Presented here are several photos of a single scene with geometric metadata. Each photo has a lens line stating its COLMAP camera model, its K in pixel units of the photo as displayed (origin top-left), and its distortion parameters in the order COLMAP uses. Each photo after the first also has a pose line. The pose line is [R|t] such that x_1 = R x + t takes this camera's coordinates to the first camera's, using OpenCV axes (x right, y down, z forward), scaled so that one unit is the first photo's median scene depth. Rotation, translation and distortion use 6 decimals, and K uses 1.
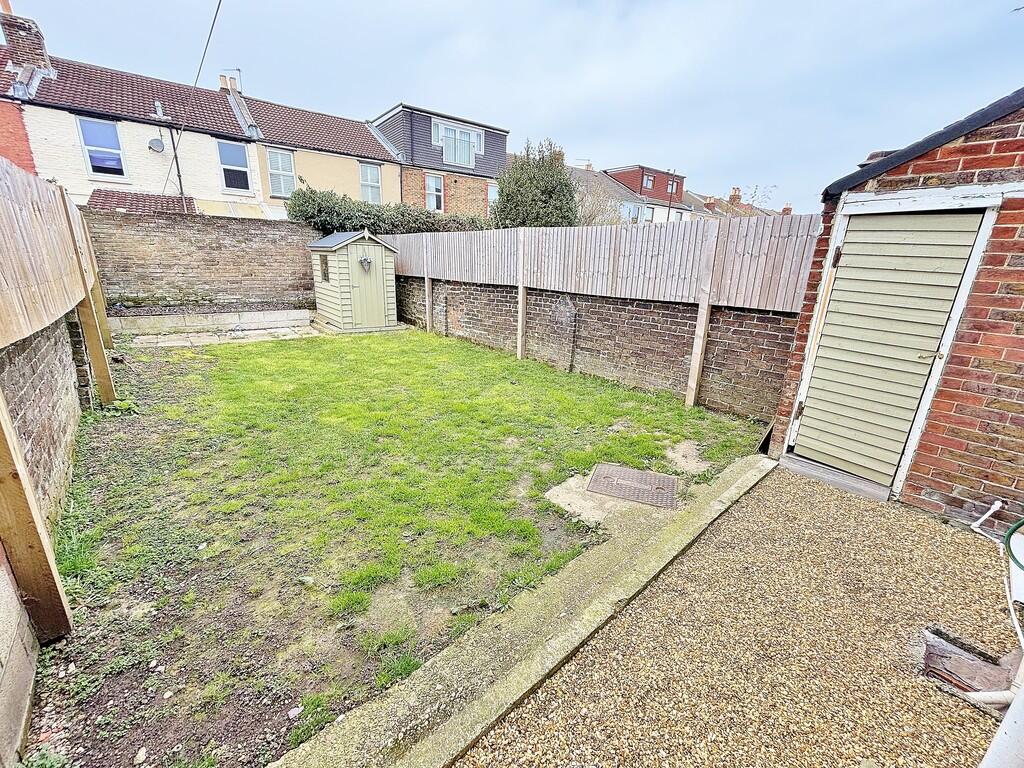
lens RADIAL K [[419.1, 0, 513.8], [0, 419.1, 378.2], [0, 0, 1]] dist [-0.000613, 0.000080]
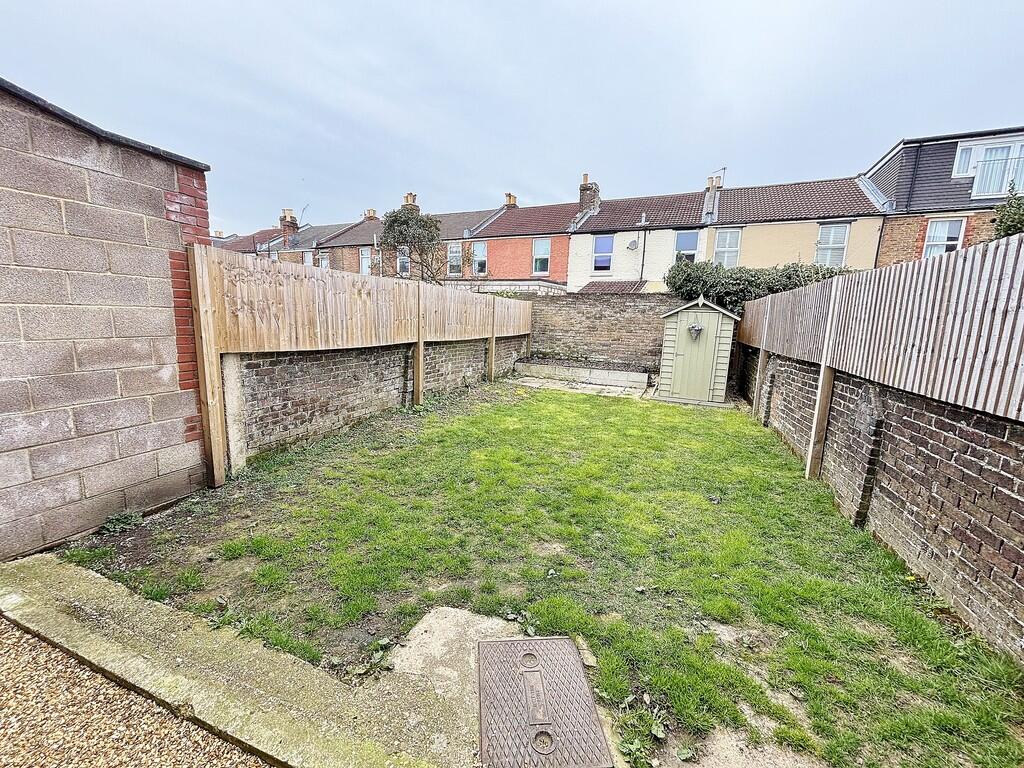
lens RADIAL K [[413.9, 0, 512.0], [0, 413.9, 384.0], [0, 0, 1]] dist [-0.001401, -0.000675]
pose [[0.458089, 0.125918, -0.879943, 0.286496], [-0.260809, 0.965388, 0.002370, -0.057843], [0.849784, 0.228411, 0.475074, 0.248697]]
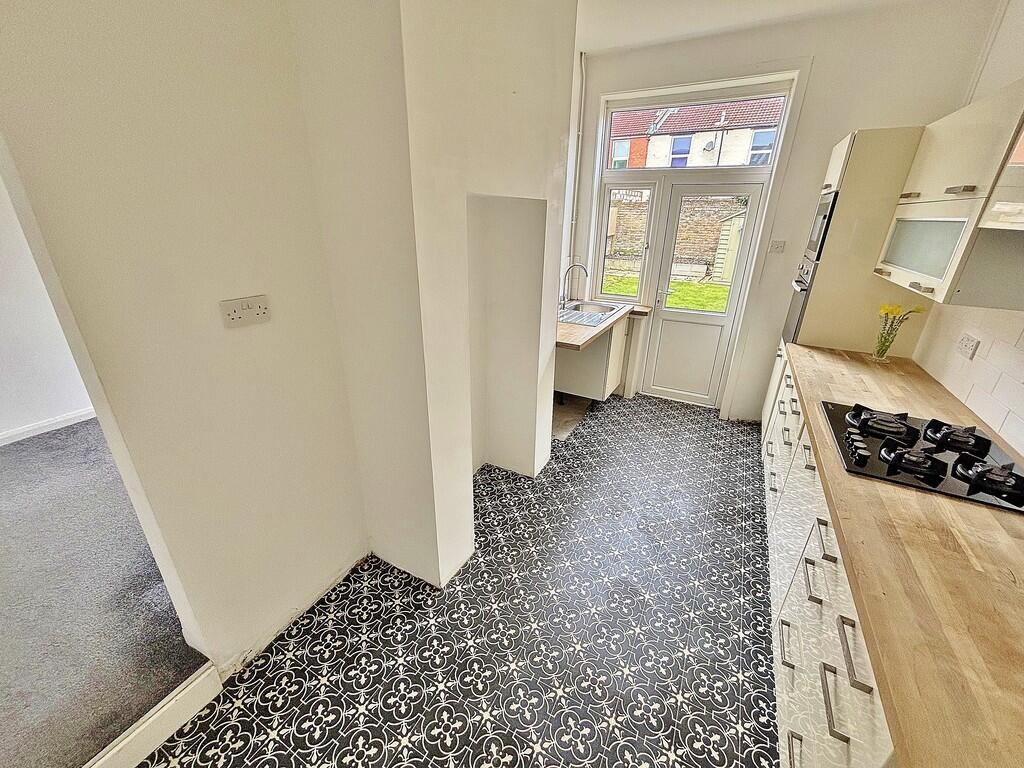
lens RADIAL K [[413.9, 0, 512.0], [0, 413.9, 384.0], [0, 0, 1]] dist [-0.001401, -0.000675]
pose [[0.338140, 0.335103, -0.879413, 0.694896], [-0.261231, 0.931156, 0.254375, 0.025887], [0.904113, 0.143716, 0.402401, -0.096471]]
